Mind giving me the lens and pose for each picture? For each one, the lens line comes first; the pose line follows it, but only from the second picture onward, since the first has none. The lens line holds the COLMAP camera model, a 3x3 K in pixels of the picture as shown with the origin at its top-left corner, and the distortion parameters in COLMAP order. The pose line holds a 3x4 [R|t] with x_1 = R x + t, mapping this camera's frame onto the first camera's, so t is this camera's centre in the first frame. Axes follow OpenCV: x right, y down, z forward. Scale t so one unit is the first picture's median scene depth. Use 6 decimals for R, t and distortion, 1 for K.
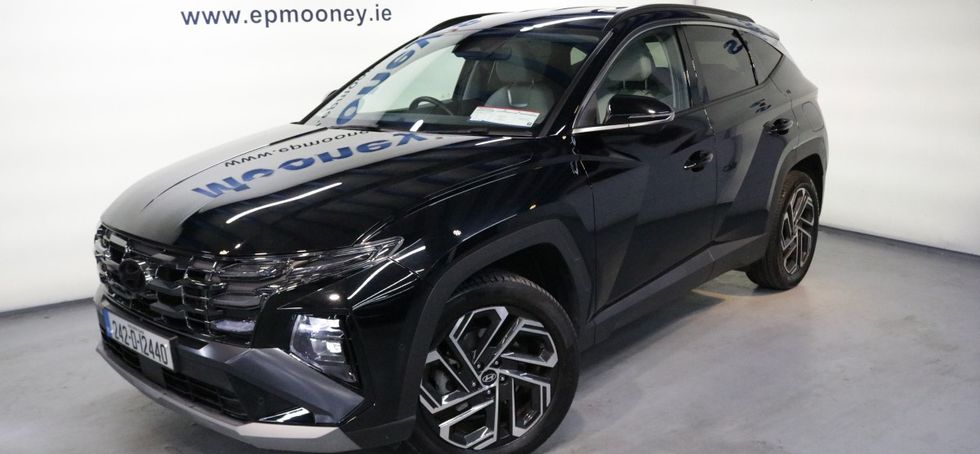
lens RADIAL K [[805.3, 0, 490.0], [0, 805.3, 227.0], [0, 0, 1]] dist [-0.131823, 0.007145]
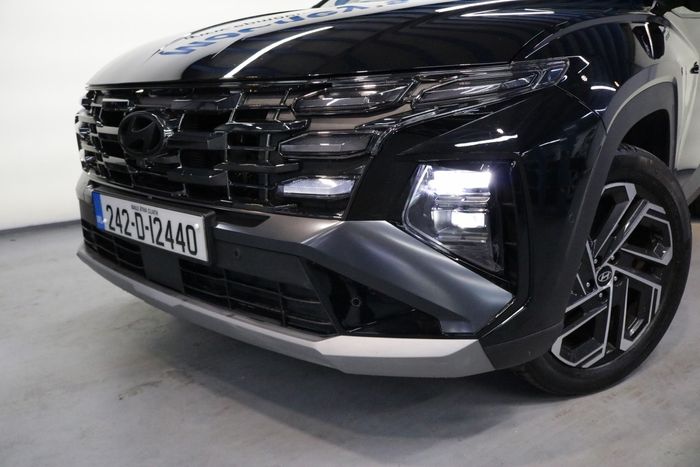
lens RADIAL K [[572.8, 0, 341.8], [0, 572.8, 239.9], [0, 0, 1]] dist [-0.159227, 0.114368]
pose [[0.999732, 0.005529, 0.022461, -0.271252], [-0.006709, 0.998582, 0.052817, 0.124295], [-0.022137, -0.052953, 0.998352, 0.459163]]
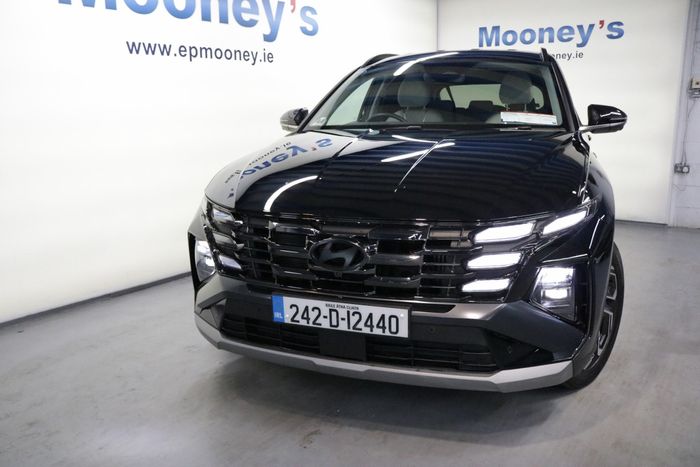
lens RADIAL K [[572.8, 0, 341.8], [0, 572.8, 239.9], [0, 0, 1]] dist [-0.159227, 0.114368]
pose [[0.939181, -0.068611, 0.336499, -0.669338], [0.071024, 0.997461, 0.005149, 0.038109], [-0.335998, 0.019064, 0.941670, 0.284836]]
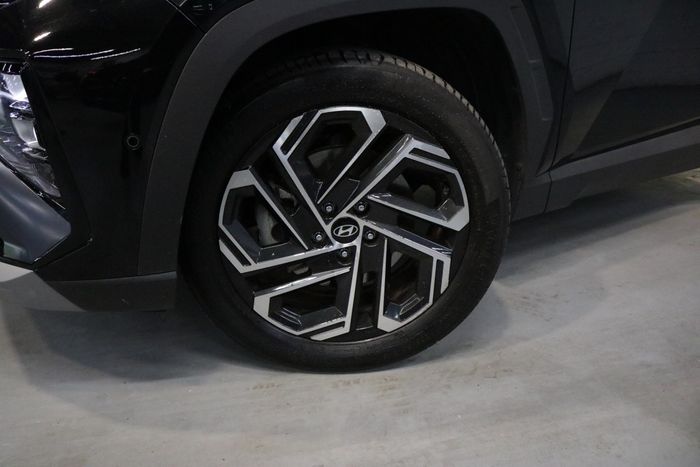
lens RADIAL K [[572.8, 0, 341.8], [0, 572.8, 239.9], [0, 0, 1]] dist [-0.159227, 0.114368]
pose [[0.953613, 0.158351, -0.256022, 0.106821], [-0.105612, 0.972398, 0.208058, 0.105251], [0.281901, -0.171367, 0.944015, 0.589918]]
